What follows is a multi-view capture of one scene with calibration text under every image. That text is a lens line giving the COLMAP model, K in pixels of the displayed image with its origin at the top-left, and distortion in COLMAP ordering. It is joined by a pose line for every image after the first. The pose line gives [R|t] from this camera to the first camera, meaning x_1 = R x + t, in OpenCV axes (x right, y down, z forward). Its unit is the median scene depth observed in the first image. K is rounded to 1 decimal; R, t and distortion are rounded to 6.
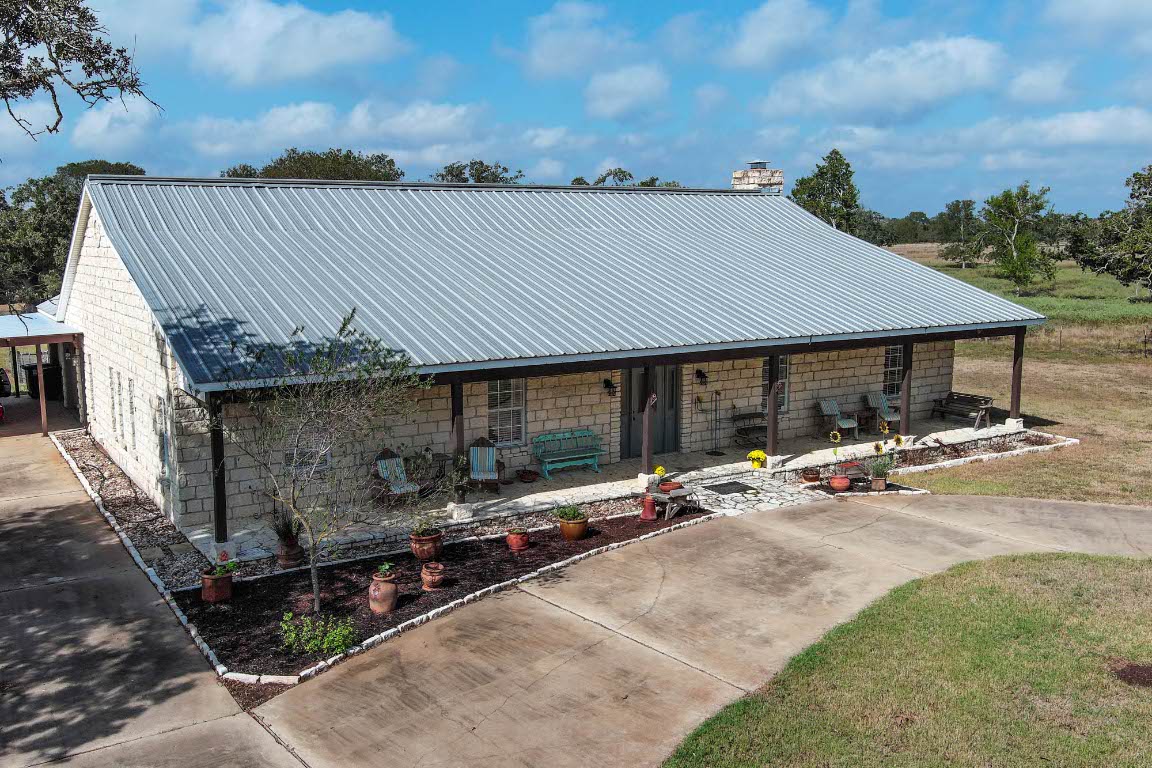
lens RADIAL K [[1006.4, 0, 552.7], [0, 1006.4, 370.6], [0, 0, 1]] dist [-0.001951, 0.005096]
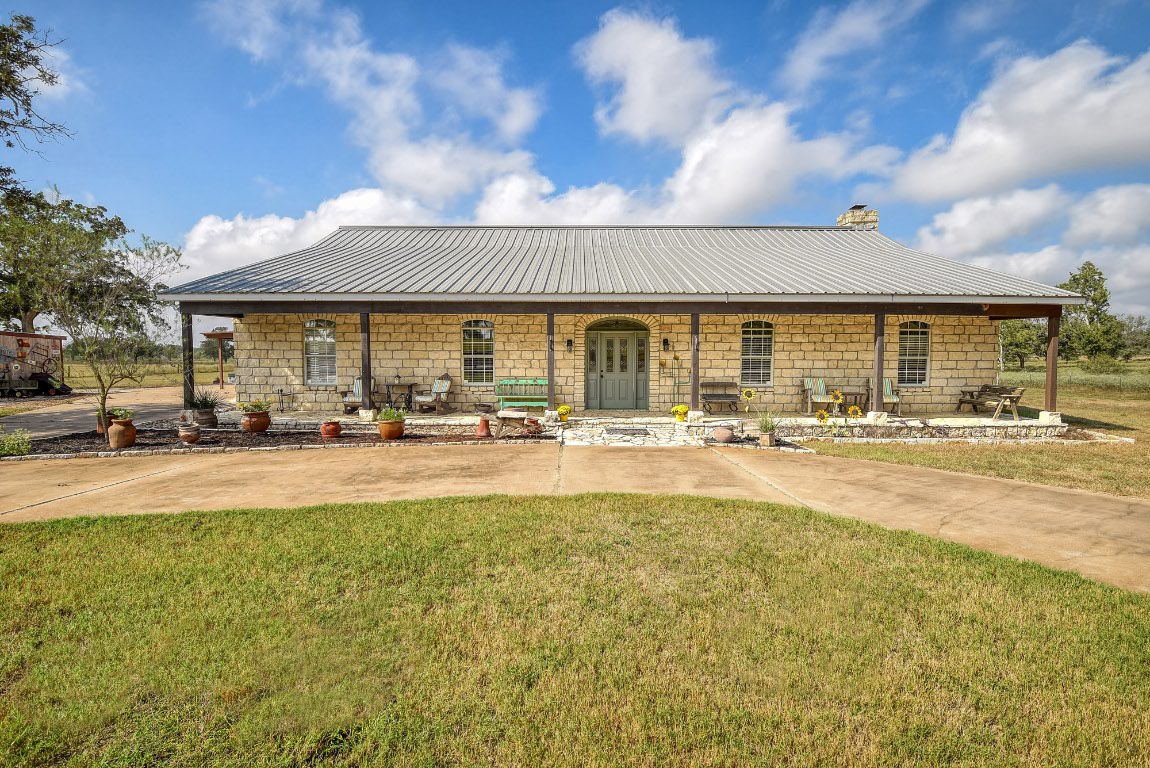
lens RADIAL K [[552.5, 0, 585.9], [0, 552.5, 384.2], [0, 0, 1]] dist [-0.019891, -0.007448]
pose [[0.860673, 0.042056, -0.507419, 0.386595], [-0.075897, 0.996046, -0.046180, 0.086250], [0.503470, 0.078258, 0.860461, 0.419737]]
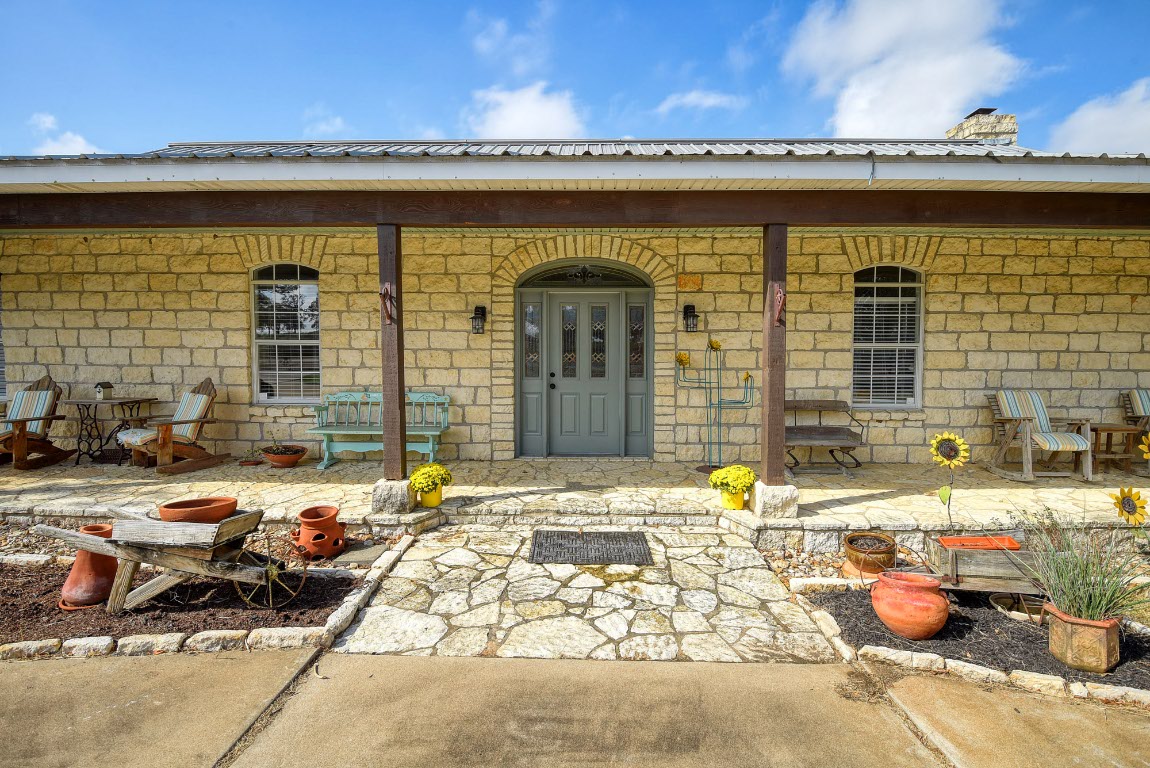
lens RADIAL K [[590.1, 0, 579.6], [0, 590.1, 357.0], [0, 0, 1]] dist [-0.032211, -0.004257]
pose [[0.854559, 0.024279, -0.518786, 0.255410], [-0.079512, 0.993247, -0.084492, 0.056705], [0.513231, 0.113453, 0.850719, 0.713373]]
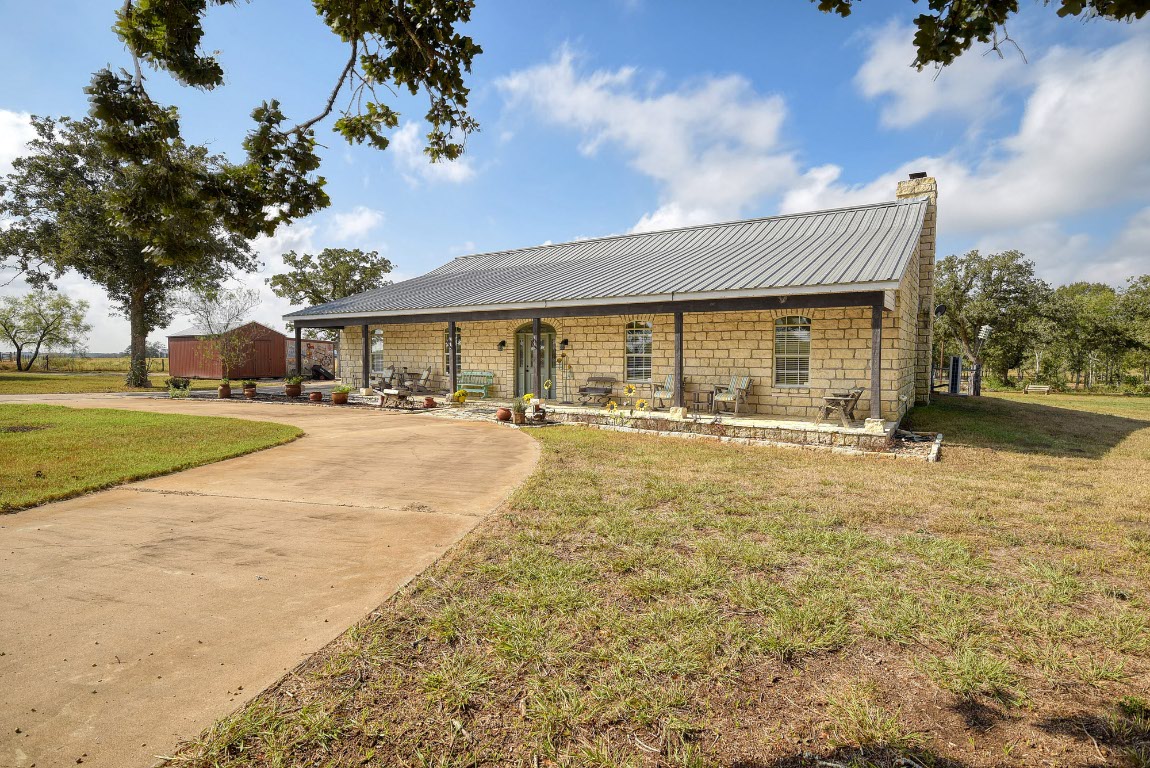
lens RADIAL K [[577.4, 0, 577.1], [0, 577.4, 385.5], [0, 0, 1]] dist [-0.005161, -0.000108]
pose [[0.441333, 0.064756, -0.895004, 0.841114], [-0.119527, 0.992747, 0.012888, 0.048673], [0.889347, 0.101289, 0.445872, 0.677531]]
